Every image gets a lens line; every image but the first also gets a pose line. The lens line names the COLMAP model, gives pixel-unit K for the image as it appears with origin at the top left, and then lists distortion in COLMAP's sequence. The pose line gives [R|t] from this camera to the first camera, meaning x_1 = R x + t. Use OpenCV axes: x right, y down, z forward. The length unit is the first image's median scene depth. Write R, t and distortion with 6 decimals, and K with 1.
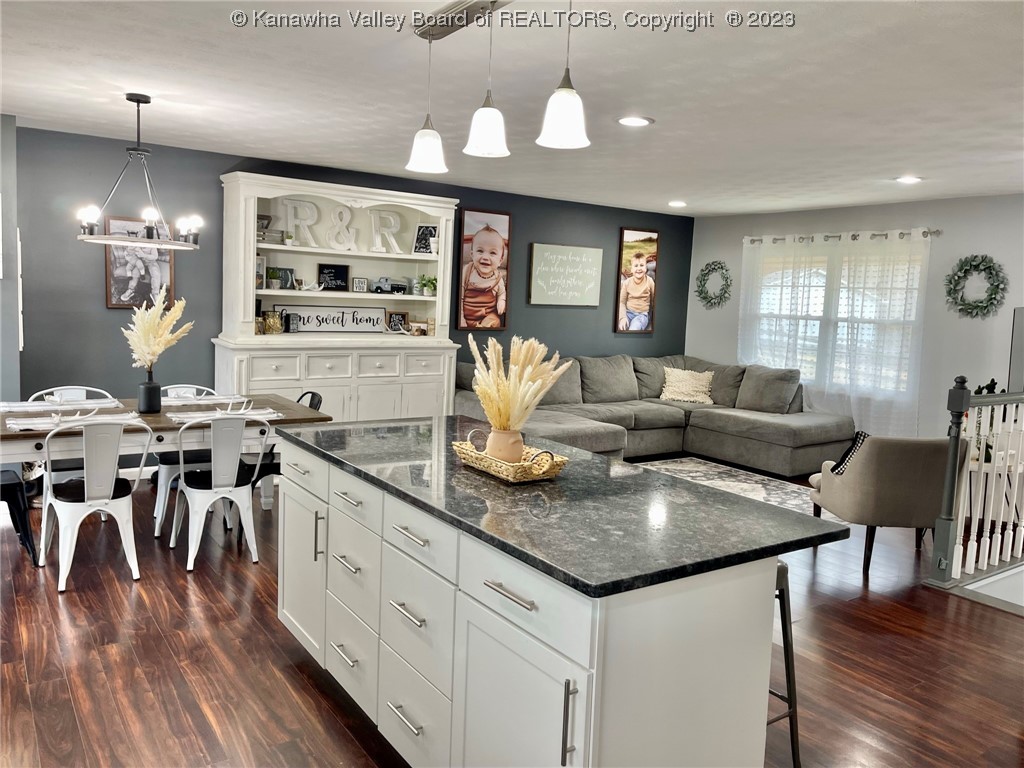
lens RADIAL K [[778.5, 0, 514.5], [0, 778.5, 385.8], [0, 0, 1]] dist [0.013239, -0.026116]
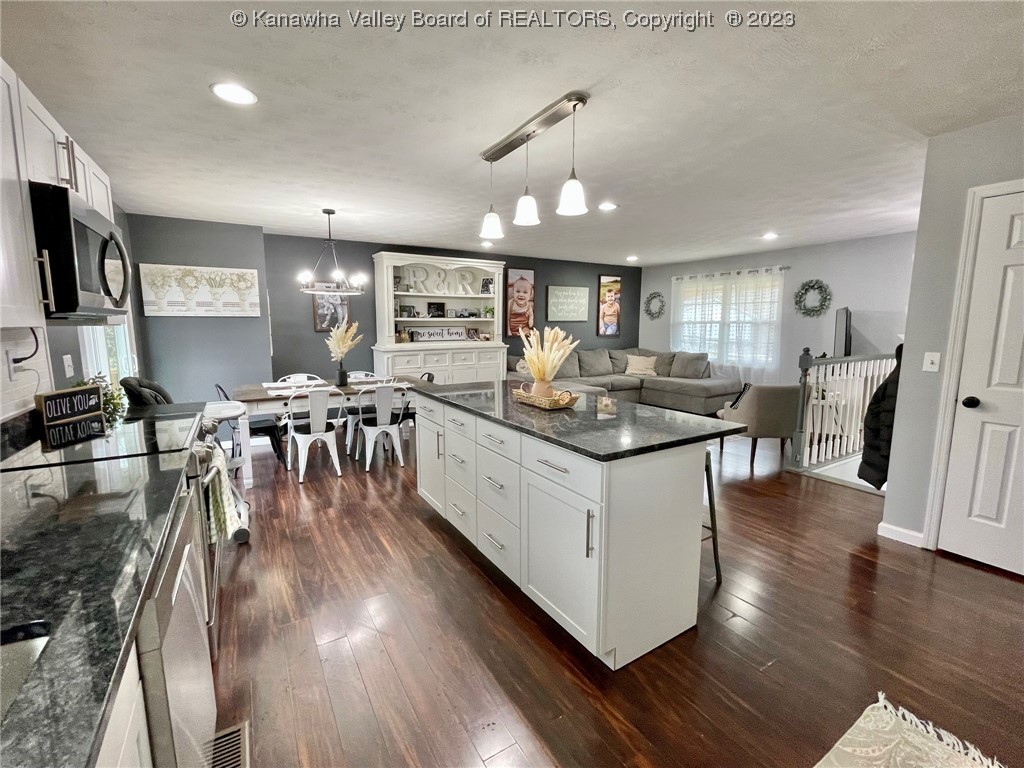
lens RADIAL K [[446.9, 0, 505.2], [0, 446.9, 386.9], [0, 0, 1]] dist [-0.028816, 0.002436]
pose [[0.996761, -0.034497, -0.072650, -0.012188], [0.036350, 0.999043, 0.024343, 0.022491], [0.071740, -0.026905, 0.997060, -0.004202]]
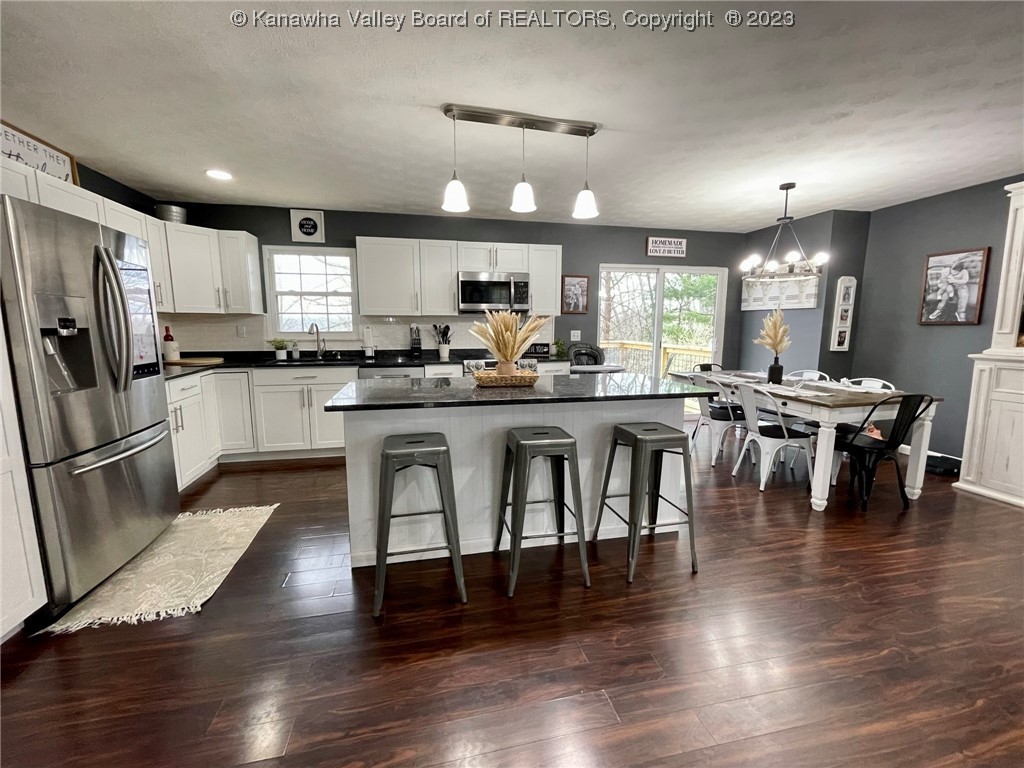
lens RADIAL K [[418.5, 0, 509.0], [0, 418.5, 379.1], [0, 0, 1]] dist [-0.001964, -0.001725]
pose [[-0.372129, 0.076697, -0.925007, 0.458626], [-0.116420, 0.984853, 0.128495, -0.021263], [0.920851, 0.155506, -0.357563, 0.707645]]
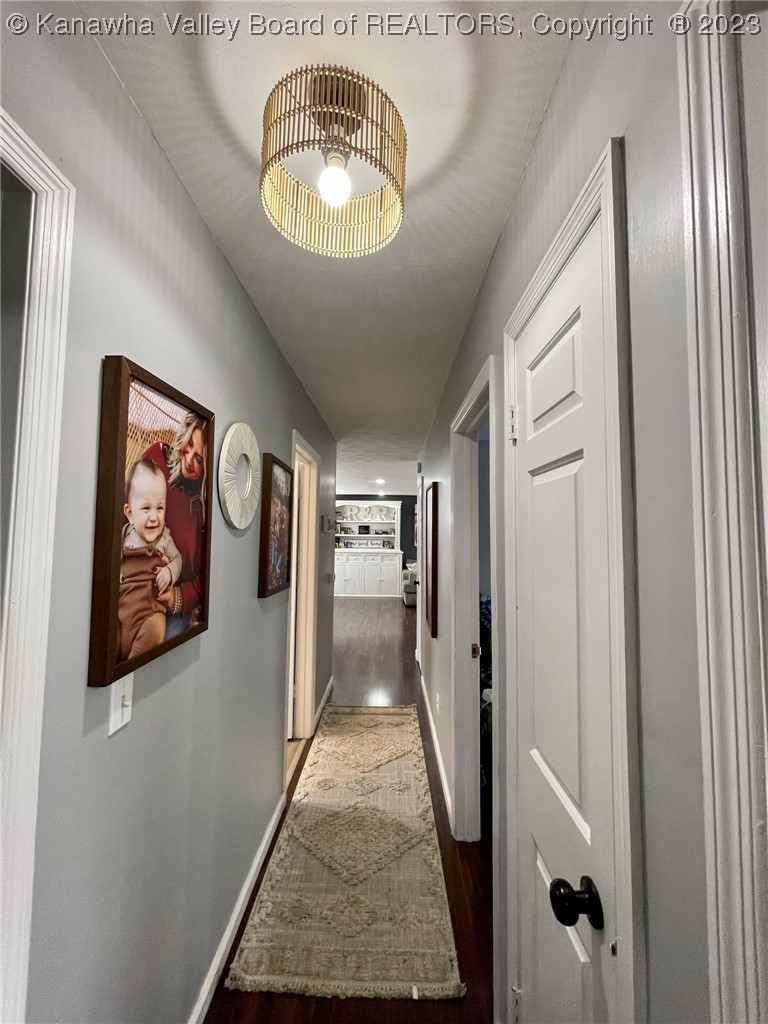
lens RADIAL K [[418.5, 0, 384.3], [0, 418.5, 508.4], [0, 0, 1]] dist [-0.001964, -0.001725]
pose [[0.813425, -0.071010, -0.577319, 1.063026], [-0.041980, 0.982765, -0.180028, 0.094737], [0.580153, 0.170675, 0.796425, -0.371162]]
